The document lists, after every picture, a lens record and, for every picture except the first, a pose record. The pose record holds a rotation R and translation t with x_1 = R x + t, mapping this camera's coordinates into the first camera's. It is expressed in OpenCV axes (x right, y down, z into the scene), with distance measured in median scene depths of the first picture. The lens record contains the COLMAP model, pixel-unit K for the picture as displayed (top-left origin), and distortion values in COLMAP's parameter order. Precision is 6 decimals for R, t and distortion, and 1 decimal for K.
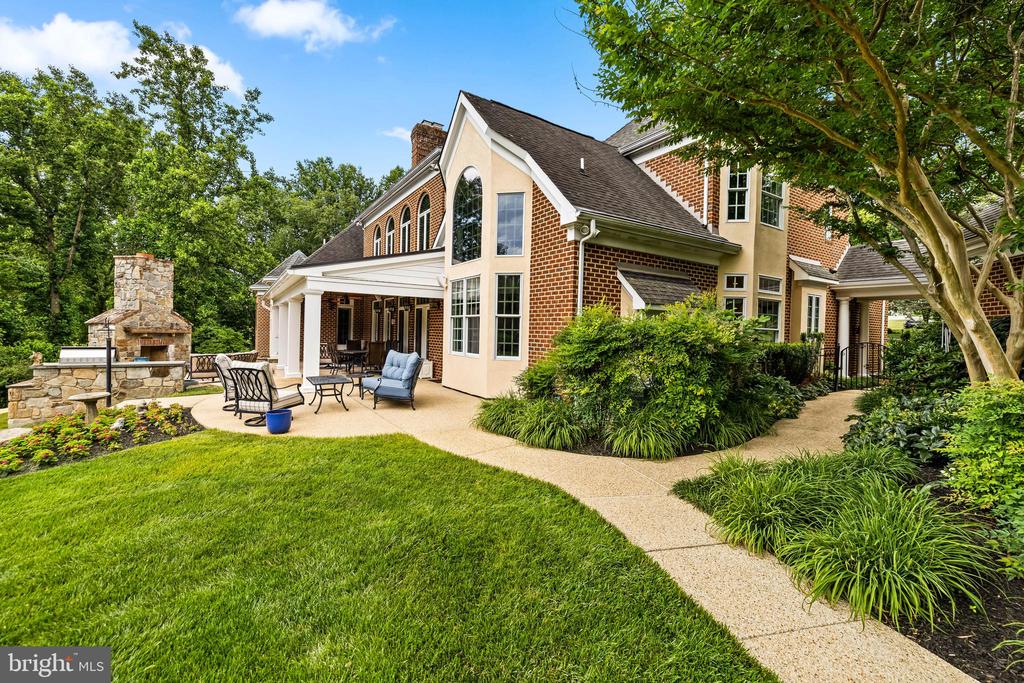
lens RADIAL K [[427.2, 0, 512.0], [0, 427.2, 341.5], [0, 0, 1]] dist [0.001087, 0.000100]
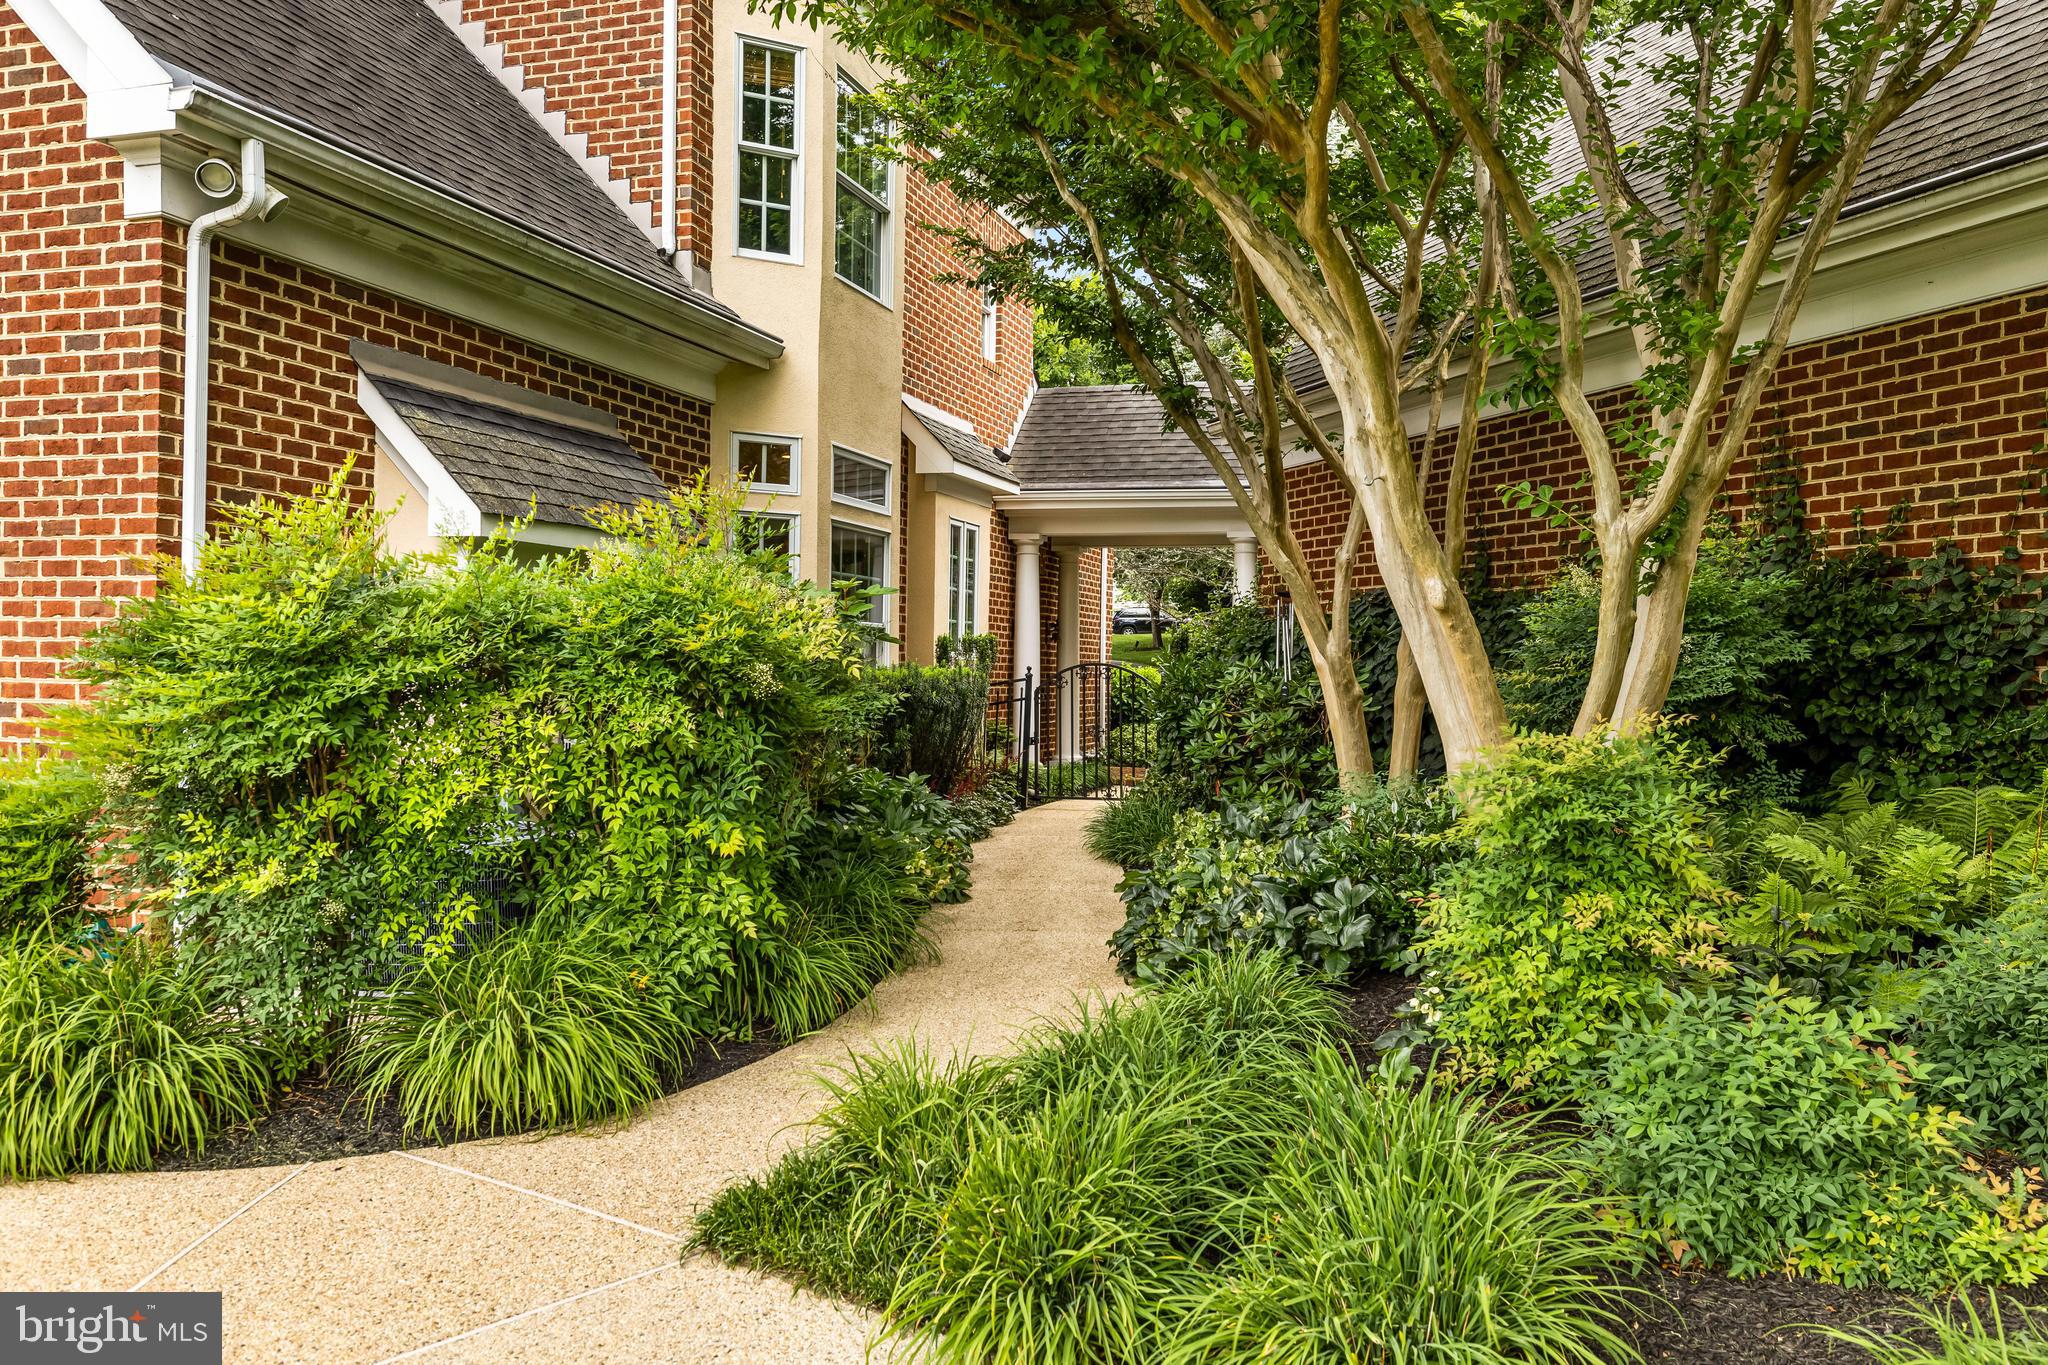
lens RADIAL K [[1531.6, 0, 1024.0], [0, 1531.6, 682.5], [0, 0, 1]] dist [-0.007527, 0.008434]
pose [[0.771765, -0.018828, 0.635629, -0.019666], [0.017048, 0.999815, 0.008917, 0.008495], [-0.635680, 0.003955, 0.771943, 0.090239]]
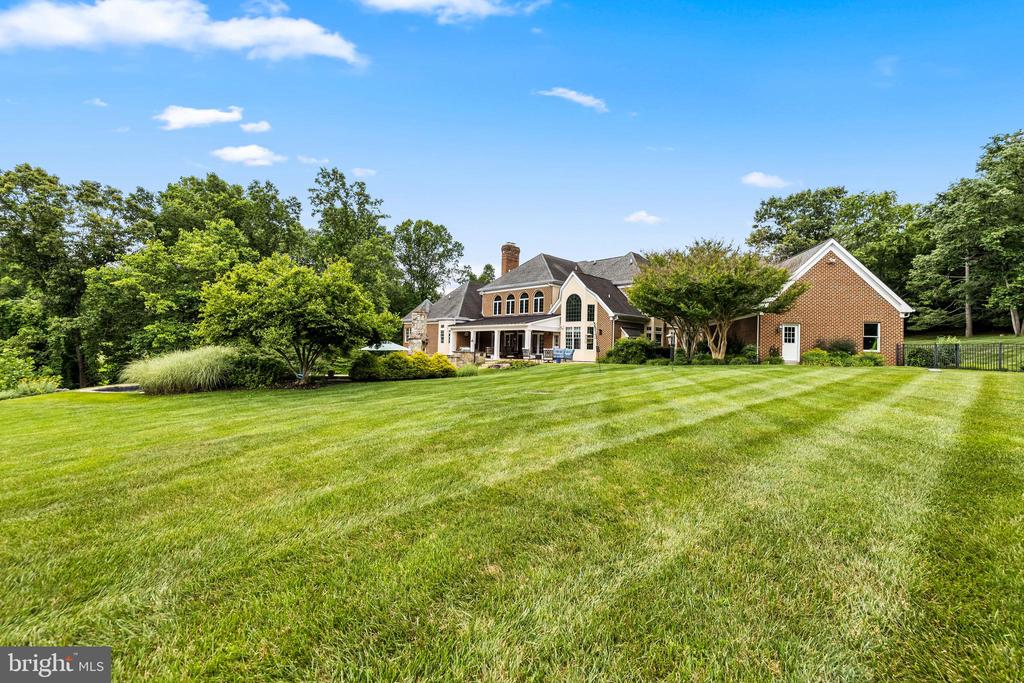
lens RADIAL K [[427.2, 0, 512.0], [0, 427.2, 341.5], [0, 0, 1]] dist [0.001087, 0.000100]
pose [[0.984773, 0.009919, 0.173564, -1.474516], [-0.004341, 0.999463, -0.032492, 0.099194], [-0.173793, 0.031243, 0.984287, -2.784759]]
